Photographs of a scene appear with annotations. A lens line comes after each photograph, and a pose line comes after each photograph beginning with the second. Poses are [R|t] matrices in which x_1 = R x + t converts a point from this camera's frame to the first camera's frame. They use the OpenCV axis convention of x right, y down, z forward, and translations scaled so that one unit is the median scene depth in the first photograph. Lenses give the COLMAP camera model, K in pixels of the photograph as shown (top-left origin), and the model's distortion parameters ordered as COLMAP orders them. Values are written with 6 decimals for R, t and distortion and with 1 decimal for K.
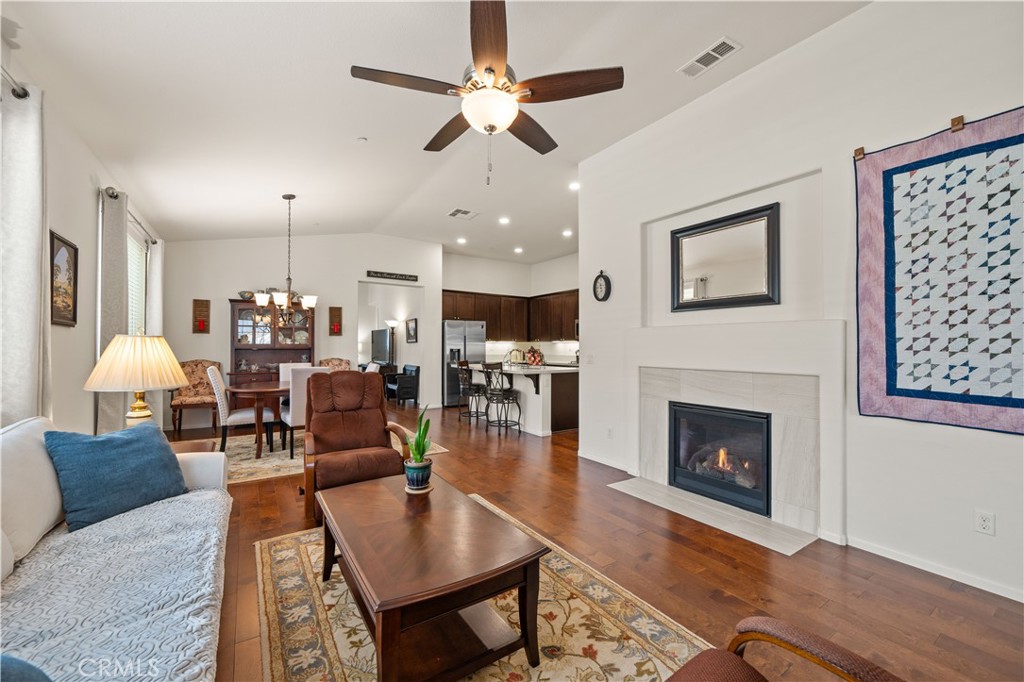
lens RADIAL K [[406.4, 0, 511.0], [0, 406.4, 346.8], [0, 0, 1]] dist [-0.004239, 0.000055]
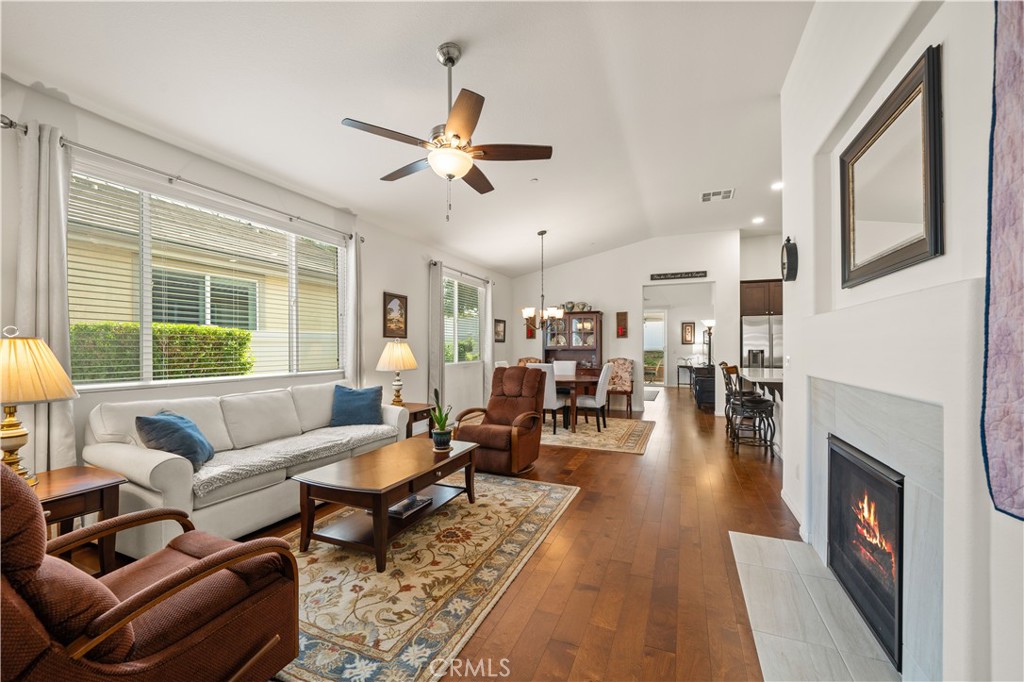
lens RADIAL K [[406.4, 0, 510.4], [0, 406.4, 348.6], [0, 0, 1]] dist [-0.004239, 0.000055]
pose [[0.557842, -0.003616, -0.829939, 0.592413], [0.004551, 0.999989, -0.001298, 0.003704], [0.829935, -0.003053, 0.557852, 0.234043]]
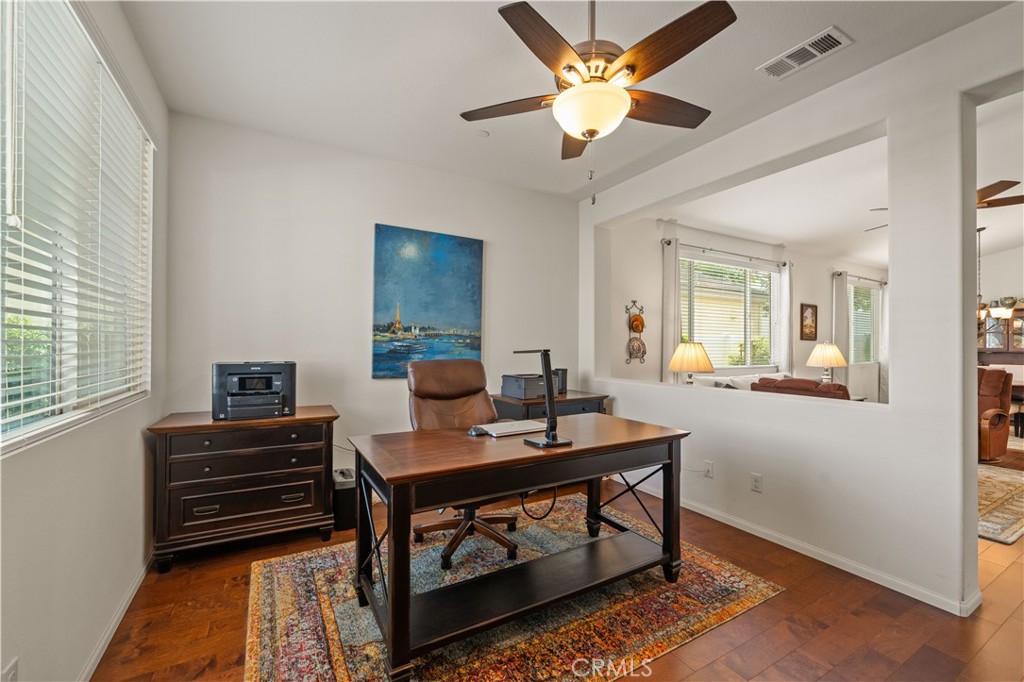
lens RADIAL K [[406.4, 0, 510.8], [0, 406.4, 340.1], [0, 0, 1]] dist [-0.004239, 0.000055]
pose [[-0.075973, -0.022197, -0.996863, 0.967491], [-0.006053, 0.999744, -0.021799, 0.005855], [0.997092, 0.004378, -0.076088, -0.397669]]
